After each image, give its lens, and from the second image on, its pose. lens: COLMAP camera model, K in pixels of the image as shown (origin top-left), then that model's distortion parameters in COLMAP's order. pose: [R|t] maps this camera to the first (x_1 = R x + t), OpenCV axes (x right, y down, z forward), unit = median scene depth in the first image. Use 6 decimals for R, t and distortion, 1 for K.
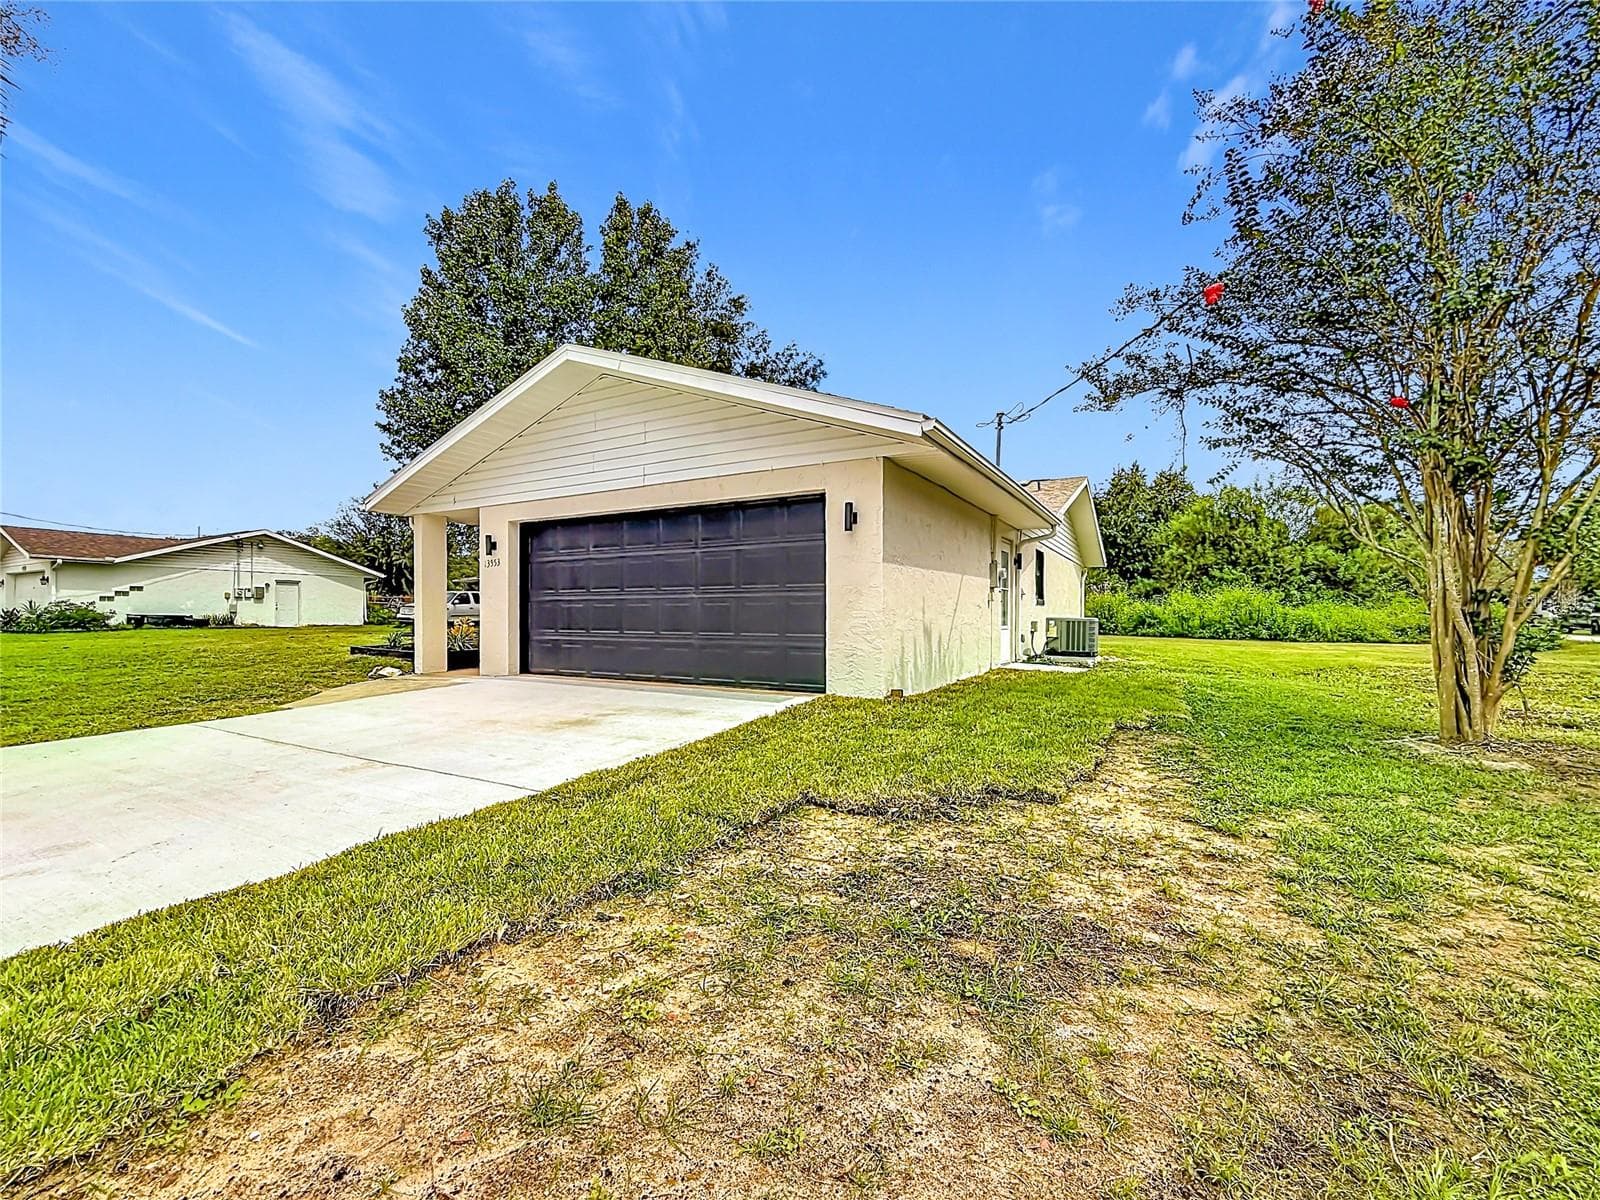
lens RADIAL K [[642.5, 0, 811.8], [0, 642.5, 594.7], [0, 0, 1]] dist [-0.000867, -0.000357]
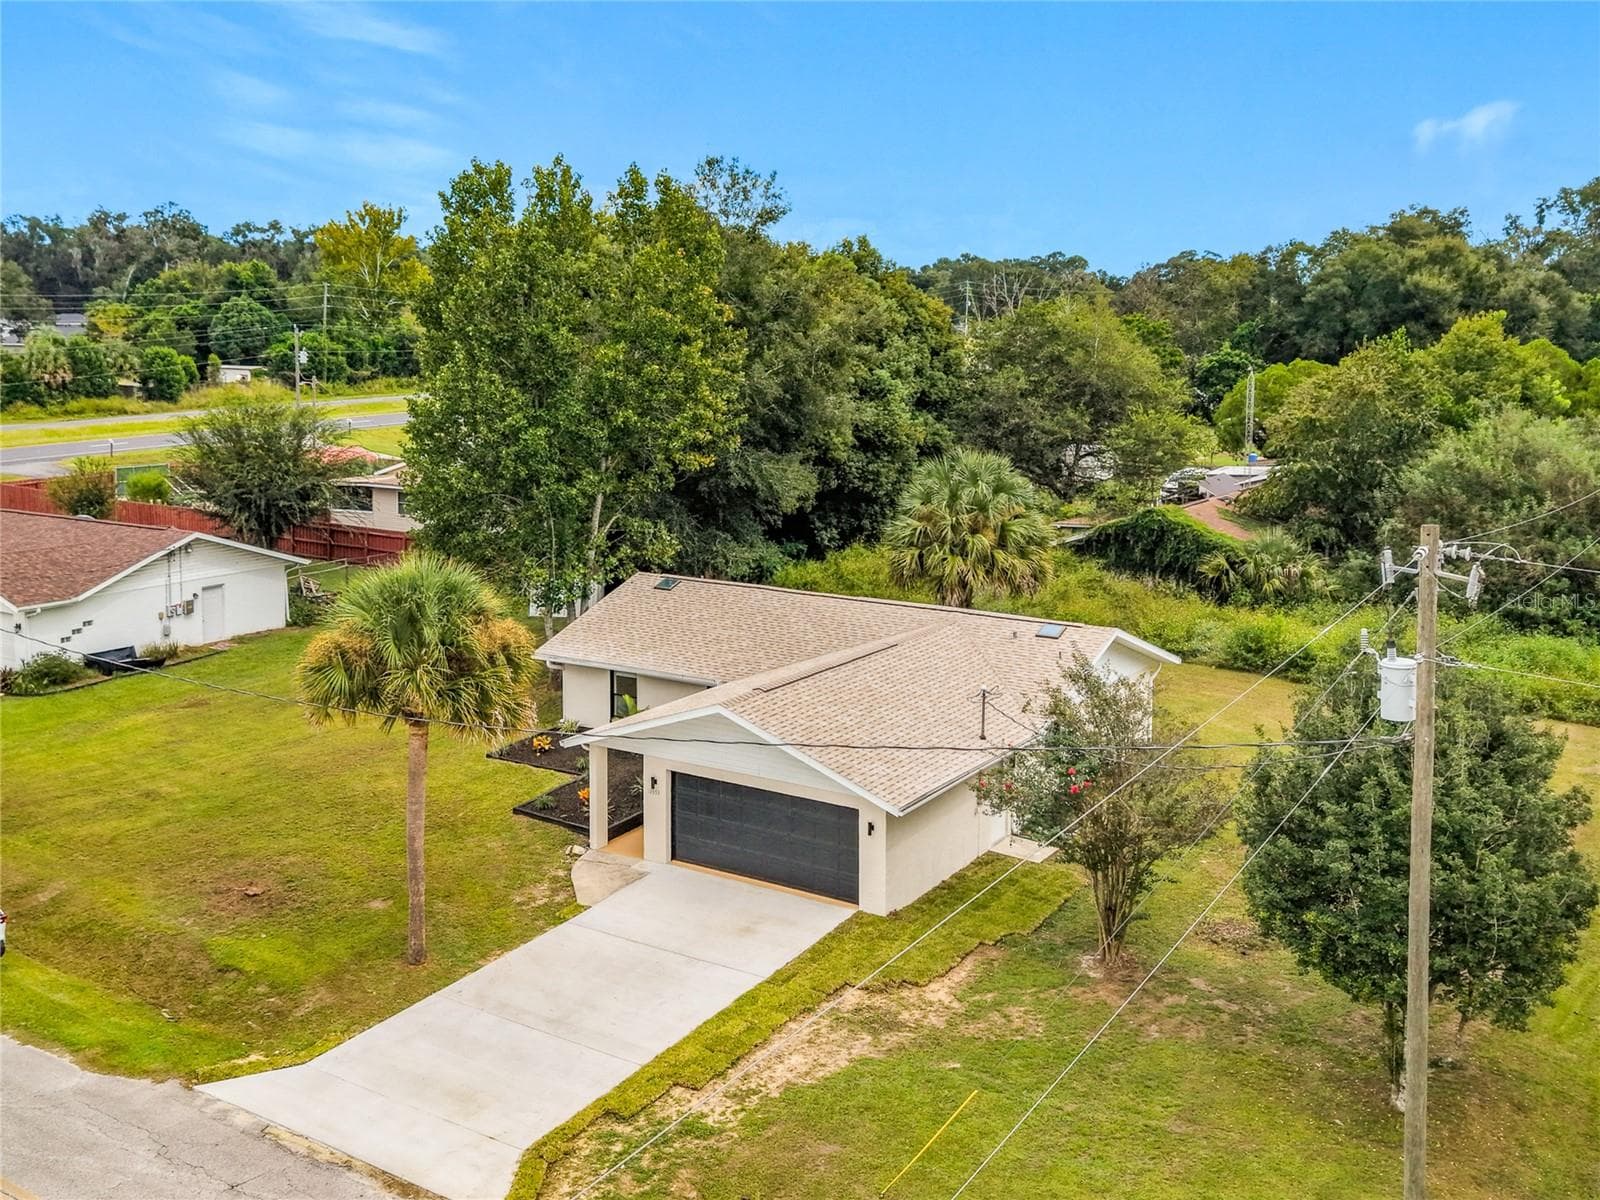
lens RADIAL K [[1086.1, 0, 802.2], [0, 1086.1, 568.3], [0, 0, 1]] dist [0.017767, -0.003088]
pose [[0.997791, 0.009039, -0.065819, 0.119078], [-0.003709, 0.996735, 0.080661, -2.311294], [0.066333, -0.080239, 0.994566, -4.513768]]
